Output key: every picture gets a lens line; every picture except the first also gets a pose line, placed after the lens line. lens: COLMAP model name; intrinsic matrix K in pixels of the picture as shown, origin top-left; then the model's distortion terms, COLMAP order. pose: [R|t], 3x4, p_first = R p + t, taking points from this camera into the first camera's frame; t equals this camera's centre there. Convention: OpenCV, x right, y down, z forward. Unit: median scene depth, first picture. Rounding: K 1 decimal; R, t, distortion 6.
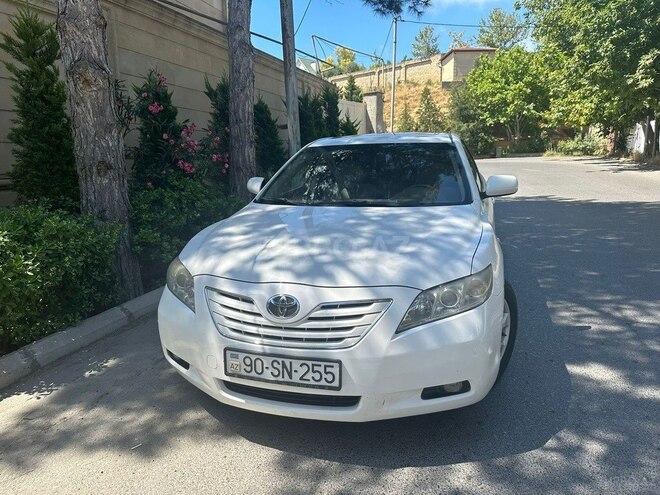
lens RADIAL K [[457.7, 0, 331.4], [0, 457.7, 246.3], [0, 0, 1]] dist [0.052787, -0.080284]
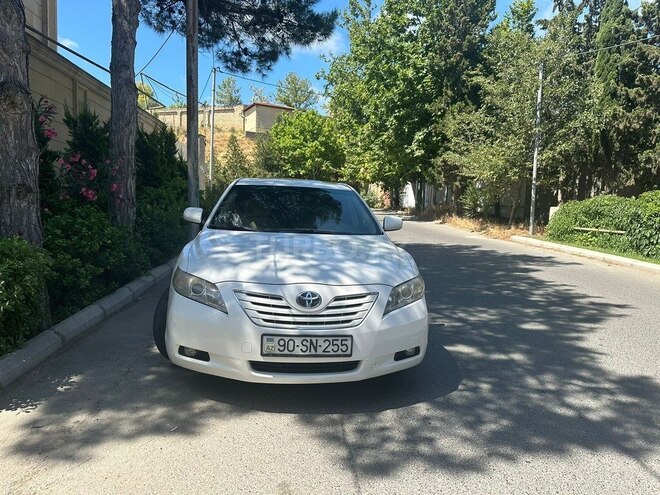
lens RADIAL K [[448.1, 0, 323.8], [0, 448.1, 248.4], [0, 0, 1]] dist [0.109148, -0.149464]
pose [[0.917404, 0.017969, 0.397550, -0.537794], [0.016047, 0.996497, -0.082070, 0.078583], [-0.397633, 0.081671, 0.913903, -0.238450]]
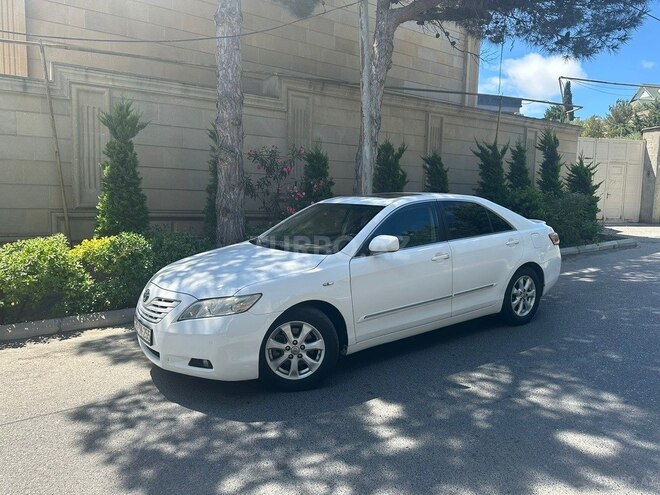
lens RADIAL K [[455.5, 0, 334.2], [0, 455.5, 246.8], [0, 0, 1]] dist [0.028613, -0.031090]
pose [[0.792420, 0.092517, -0.602919, 1.413737], [-0.137053, 0.990163, -0.028189, -0.104087], [0.594380, 0.104969, 0.797304, -0.042646]]
